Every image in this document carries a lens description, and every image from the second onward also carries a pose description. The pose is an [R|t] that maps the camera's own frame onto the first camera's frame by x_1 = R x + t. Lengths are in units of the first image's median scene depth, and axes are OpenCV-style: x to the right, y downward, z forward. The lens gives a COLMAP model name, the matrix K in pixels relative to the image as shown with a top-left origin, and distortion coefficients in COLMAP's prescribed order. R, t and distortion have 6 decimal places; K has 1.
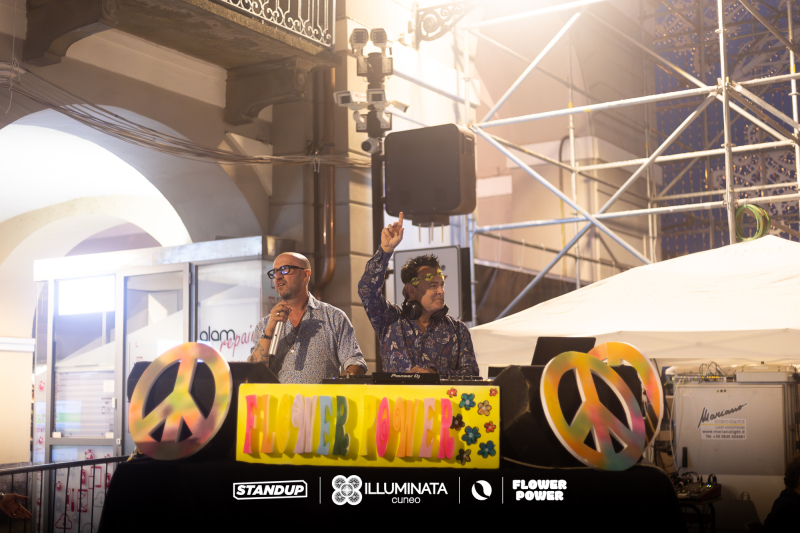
lens RADIAL K [[1168.3, 0, 407.4], [0, 1168.3, 270.9], [0, 0, 1]] dist [0.012364, 0.000000]
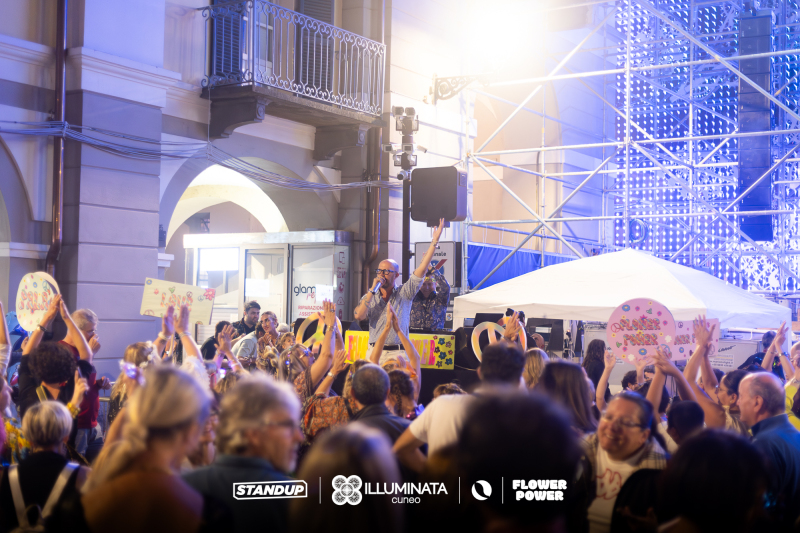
lens RADIAL K [[1168.3, 0, 413.7], [0, 1168.3, 284.8], [0, 0, 1]] dist [0.012364, 0.000000]
pose [[0.999358, 0.033200, -0.013434, 0.010153], [-0.032017, 0.996254, 0.080330, -0.088247], [0.016051, -0.079849, 0.996678, -0.625558]]
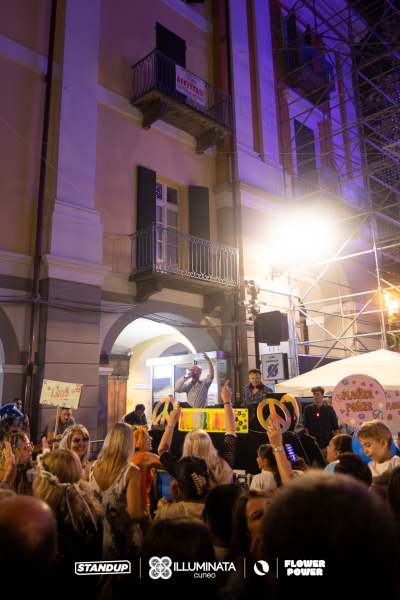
lens RADIAL K [[506.6, 0, 216.4], [0, 506.6, 278.0], [0, 0, 1]] dist [-0.004948, -0.001180]
pose [[0.976475, -0.060360, -0.207009, 0.149914], [0.033461, 0.990809, -0.131064, -0.044685], [0.213017, 0.121054, 0.969520, -0.259671]]
